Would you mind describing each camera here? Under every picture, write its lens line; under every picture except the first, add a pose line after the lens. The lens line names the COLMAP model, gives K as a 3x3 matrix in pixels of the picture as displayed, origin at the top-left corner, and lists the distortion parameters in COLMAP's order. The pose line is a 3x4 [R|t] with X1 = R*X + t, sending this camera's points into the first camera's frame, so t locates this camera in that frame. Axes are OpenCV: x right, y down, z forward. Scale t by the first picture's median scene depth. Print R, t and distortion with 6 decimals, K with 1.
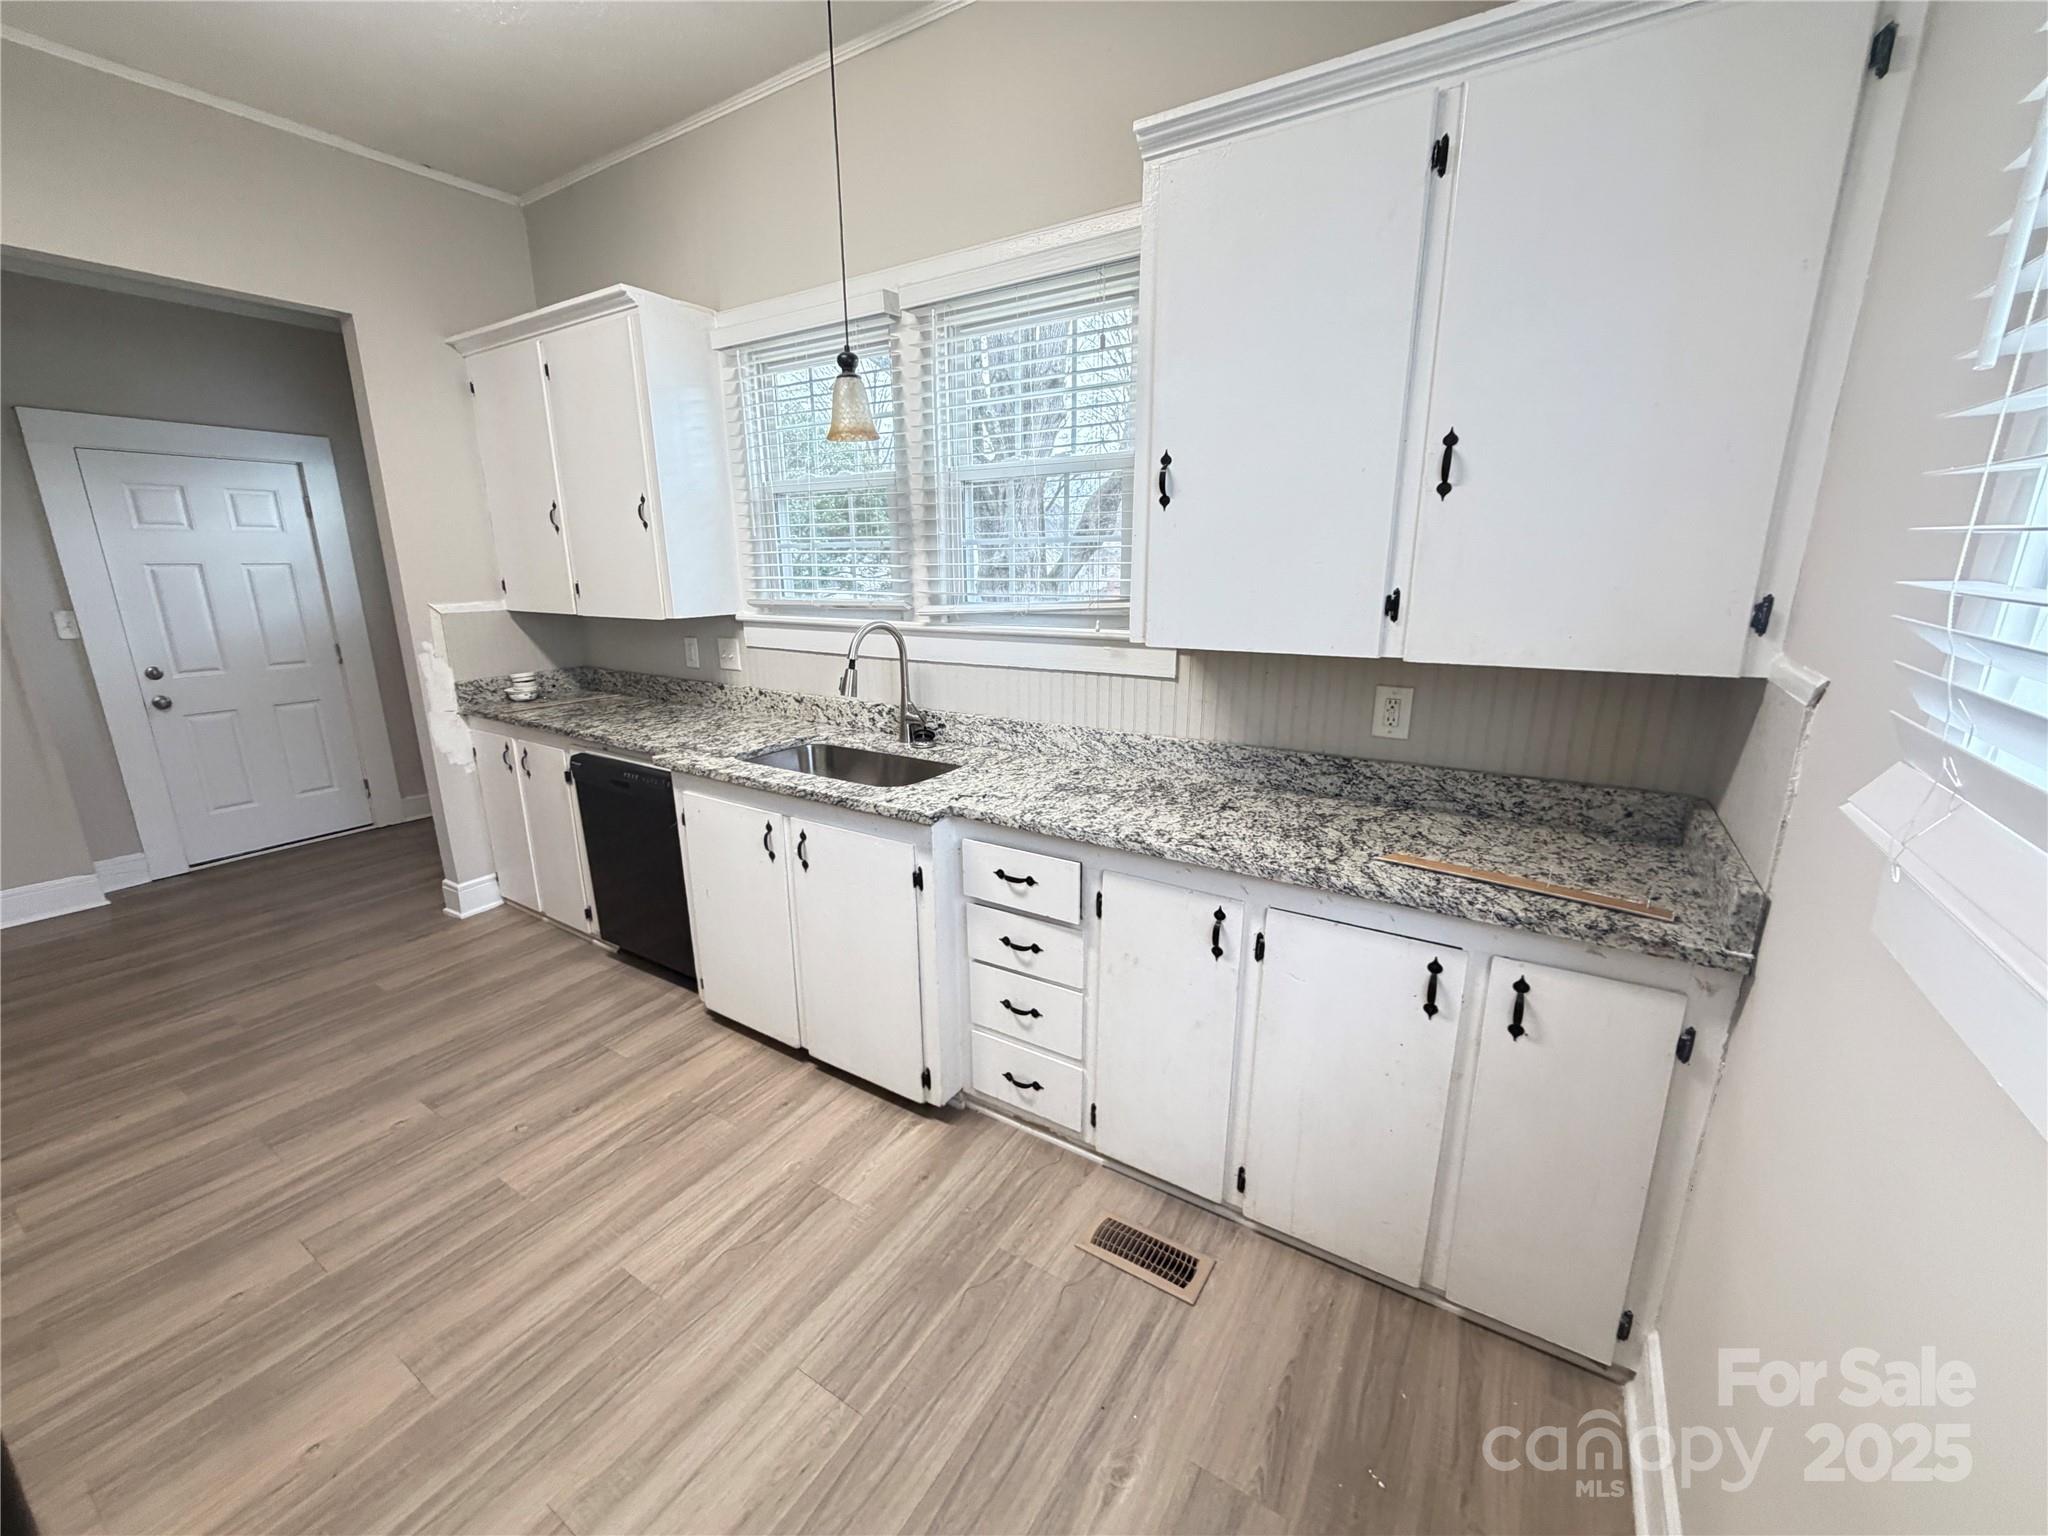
lens RADIAL K [[815.0, 0, 1015.3], [0, 815.0, 768.6], [0, 0, 1]] dist [-0.001772, 0.000129]
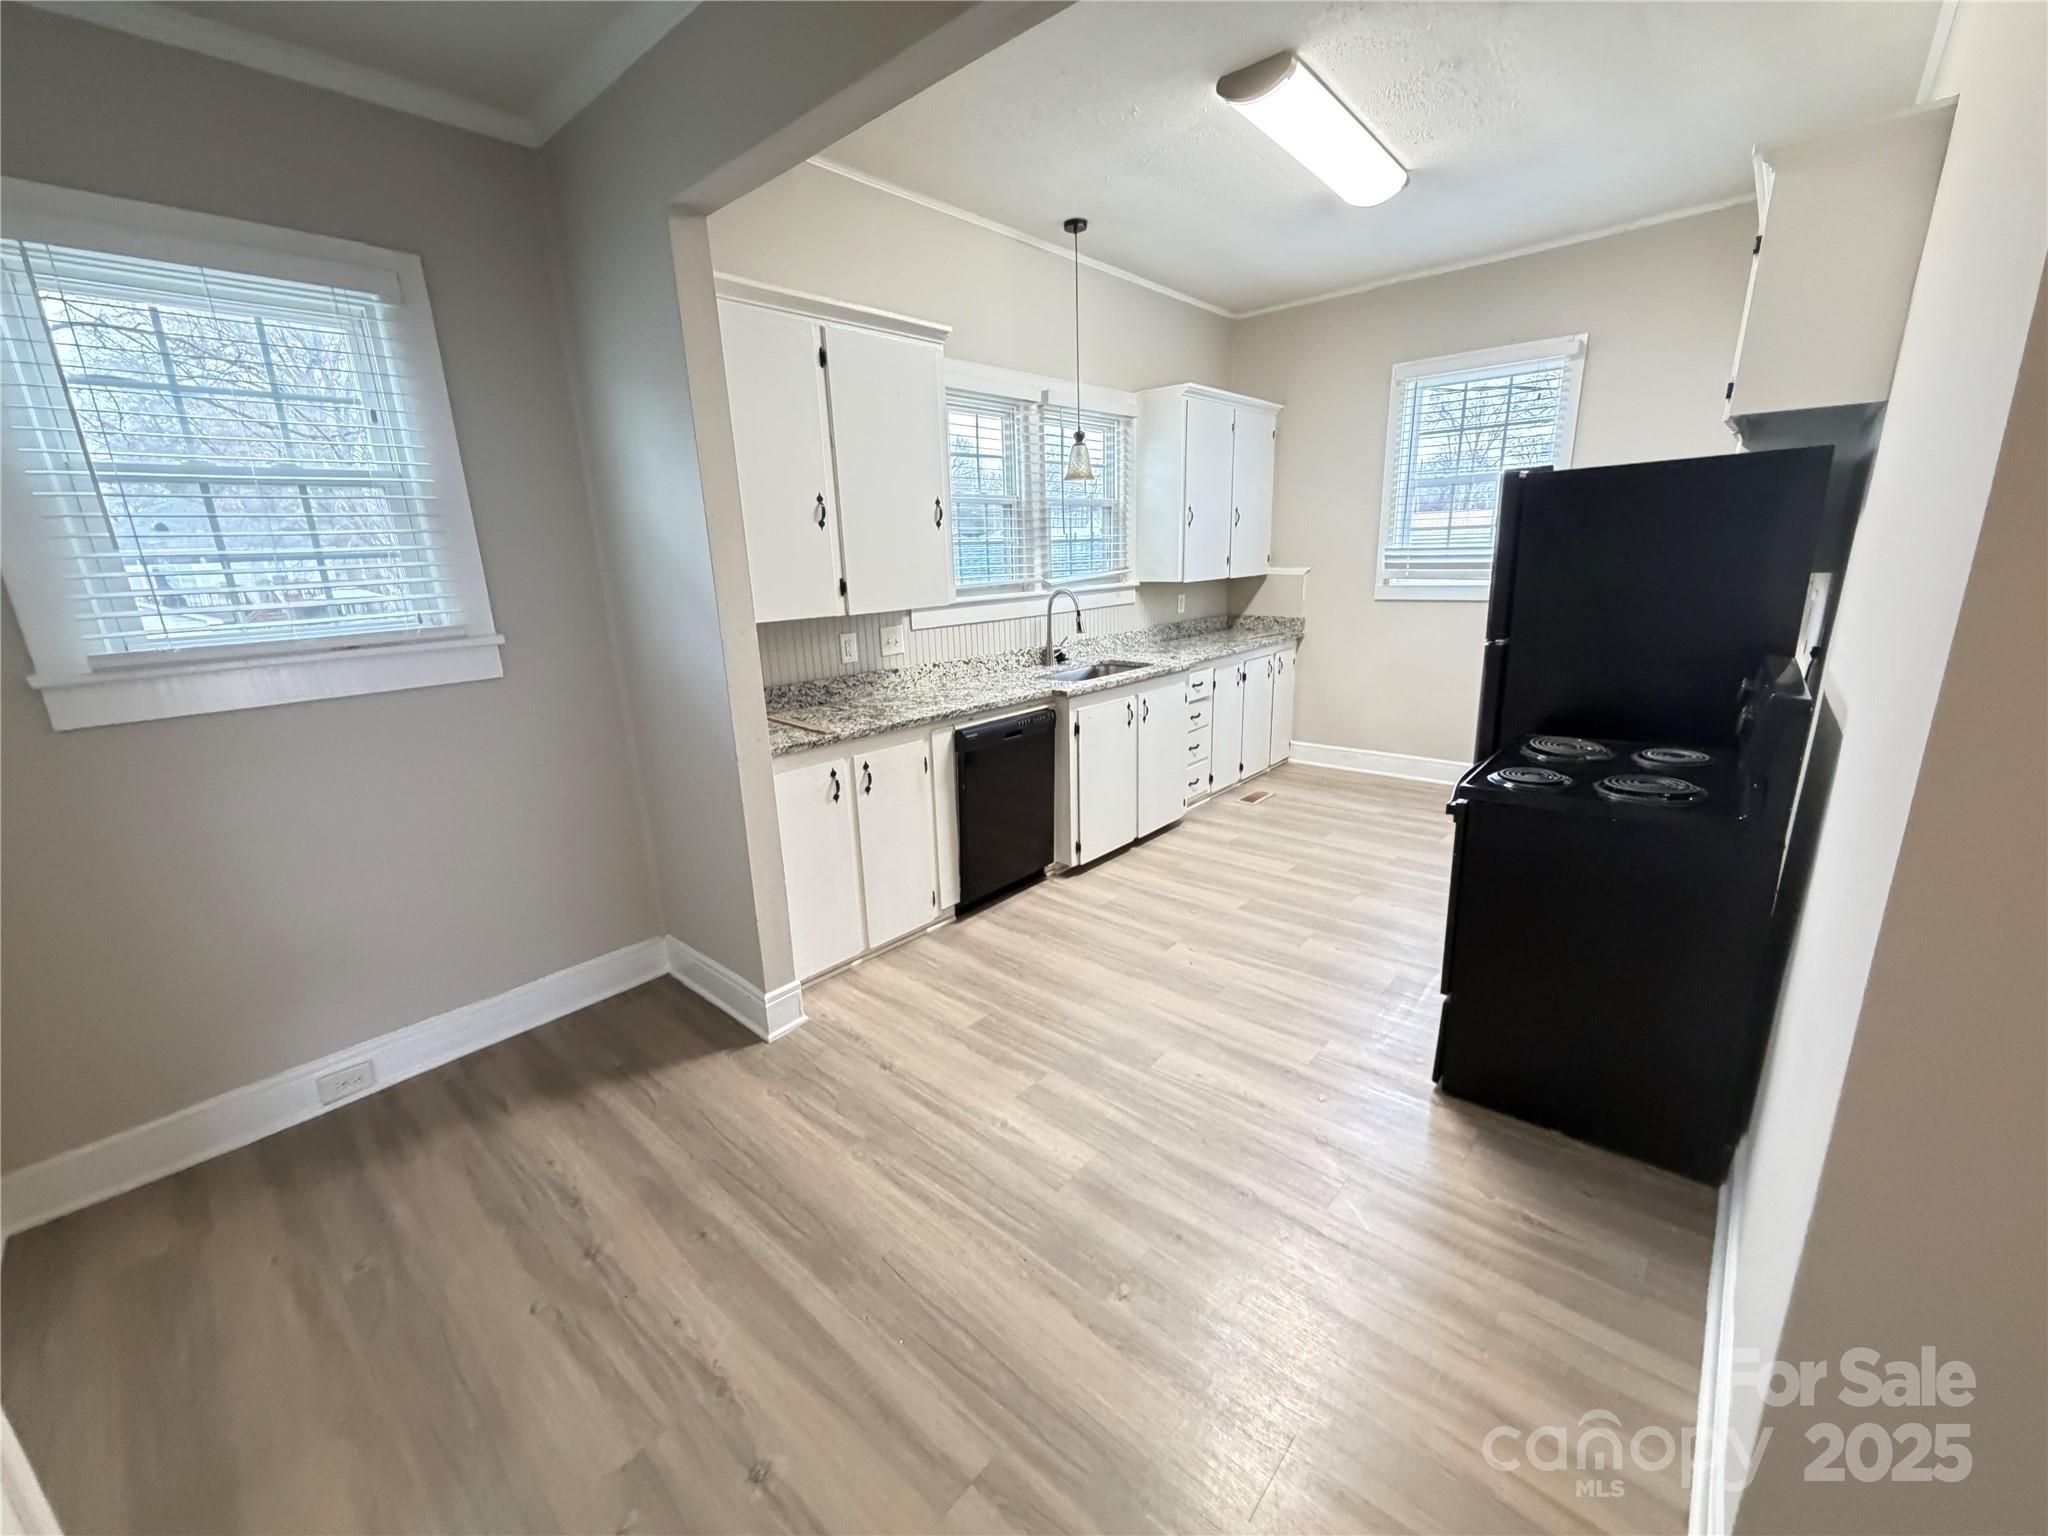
lens RADIAL K [[815.0, 0, 1015.3], [0, 815.0, 768.6], [0, 0, 1]] dist [-0.001772, 0.000129]
pose [[0.162072, -0.253925, 0.953548, -2.083984], [0.277321, 0.939099, 0.202942, -0.226382], [-0.947009, 0.231548, 0.222620, 0.916645]]
